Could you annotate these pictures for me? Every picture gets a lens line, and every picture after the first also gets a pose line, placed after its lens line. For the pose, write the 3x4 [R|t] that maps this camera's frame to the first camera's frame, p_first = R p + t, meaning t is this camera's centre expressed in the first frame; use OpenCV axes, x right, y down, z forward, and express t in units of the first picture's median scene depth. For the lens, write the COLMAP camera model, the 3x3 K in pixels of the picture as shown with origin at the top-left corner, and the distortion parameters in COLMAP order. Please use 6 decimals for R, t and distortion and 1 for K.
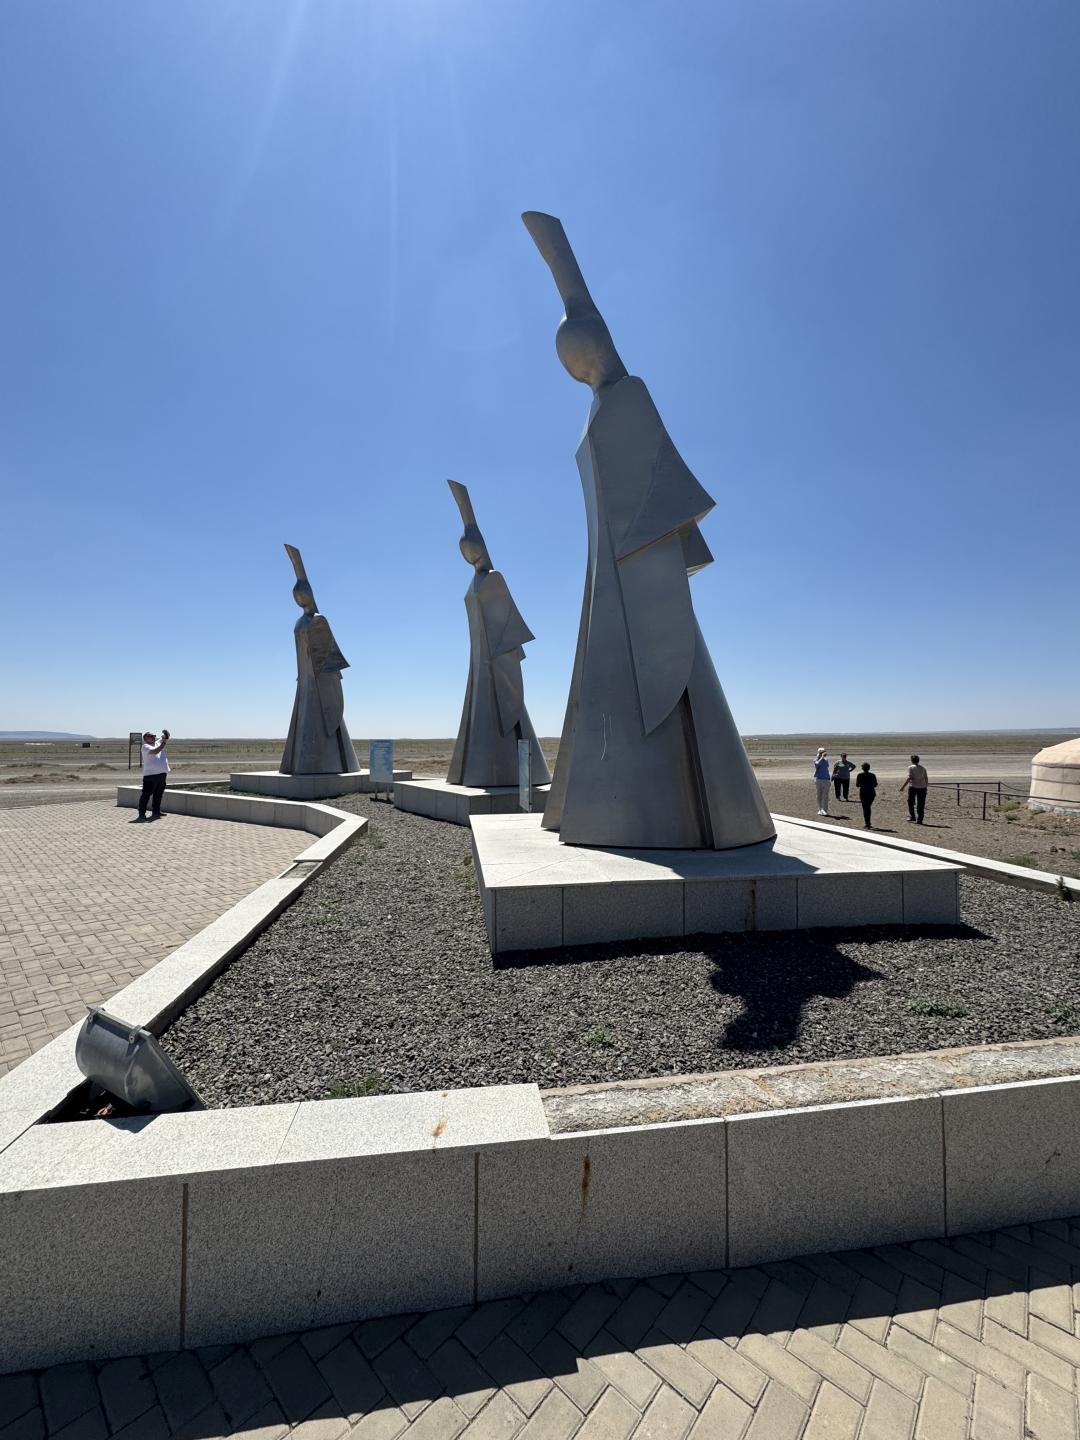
lens RADIAL K [[579.8, 0, 540.0], [0, 579.8, 720.0], [0, 0, 1]] dist [-0.003280, -0.000128]
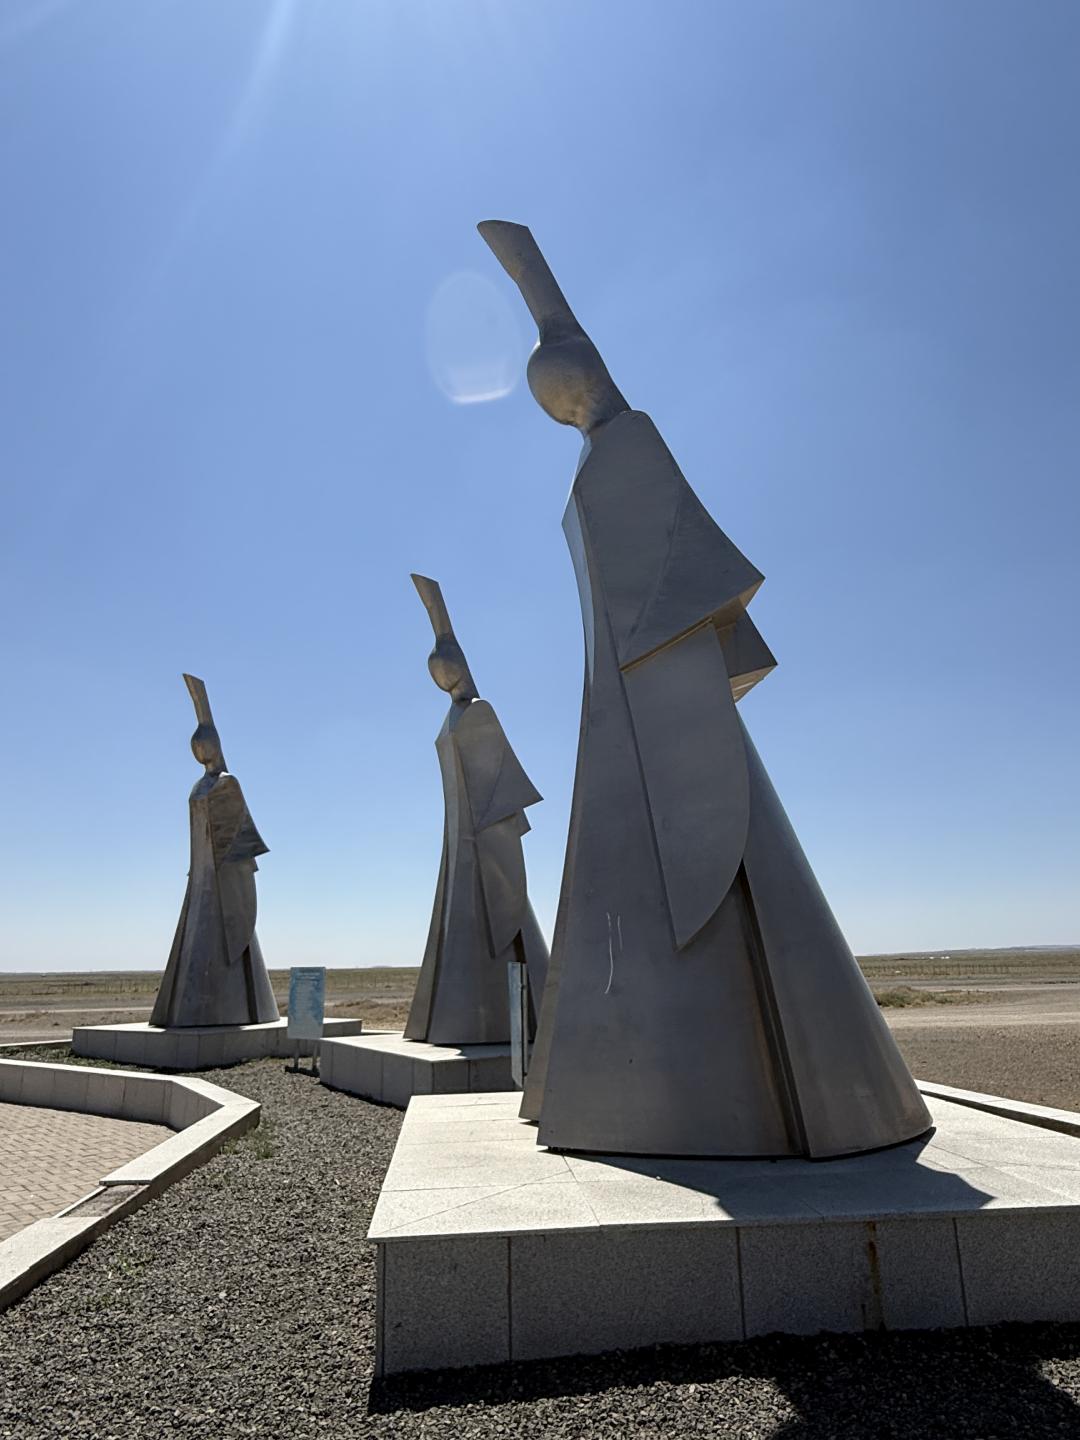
lens RADIAL K [[886.5, 0, 540.0], [0, 886.5, 720.0], [0, 0, 1]] dist [-0.002672, 0.002865]
pose [[0.997837, -0.033184, -0.056739, 0.087557], [0.018973, 0.971872, -0.234743, 0.007385], [0.062933, 0.233159, 0.970400, 0.052514]]
